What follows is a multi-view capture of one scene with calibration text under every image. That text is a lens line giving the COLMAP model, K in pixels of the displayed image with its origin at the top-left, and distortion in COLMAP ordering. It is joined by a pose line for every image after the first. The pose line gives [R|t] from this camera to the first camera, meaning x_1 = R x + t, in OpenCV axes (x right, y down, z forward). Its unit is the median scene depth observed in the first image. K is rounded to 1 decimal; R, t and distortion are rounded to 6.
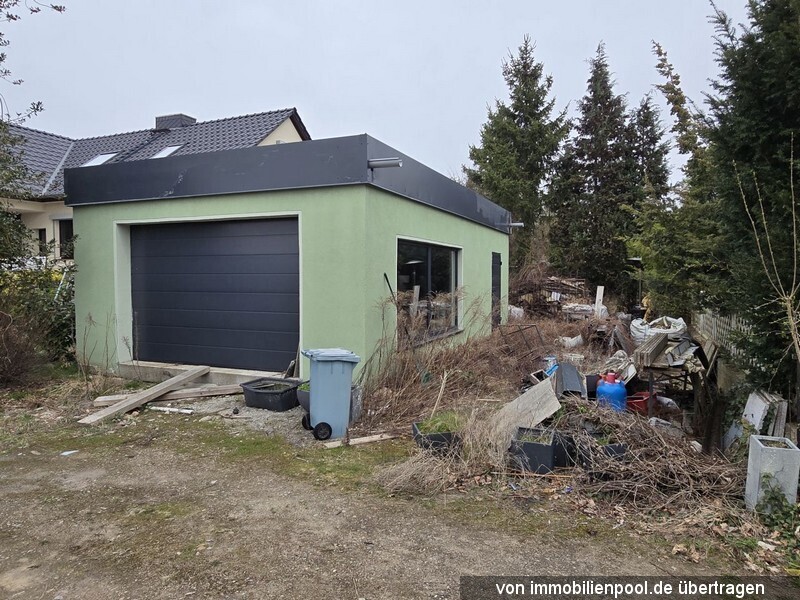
lens RADIAL K [[535.8, 0, 400.0], [0, 535.8, 300.0], [0, 0, 1]] dist [0.021473, -0.031539]
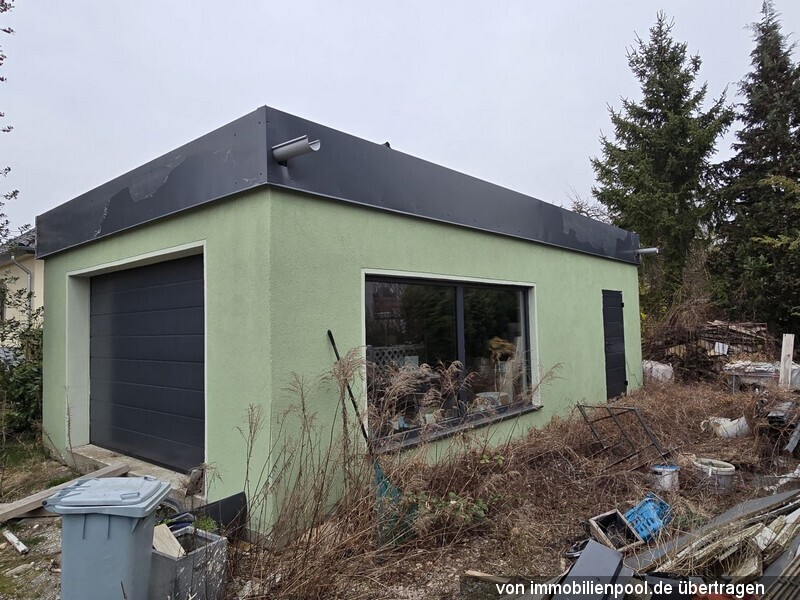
lens RADIAL K [[535.8, 0, 400.0], [0, 535.8, 300.0], [0, 0, 1]] dist [0.021473, -0.031539]
pose [[0.952278, -0.039303, -0.302692, 0.103026], [0.012915, 0.995975, -0.088693, -0.012947], [0.304959, 0.080551, 0.948953, 0.192013]]
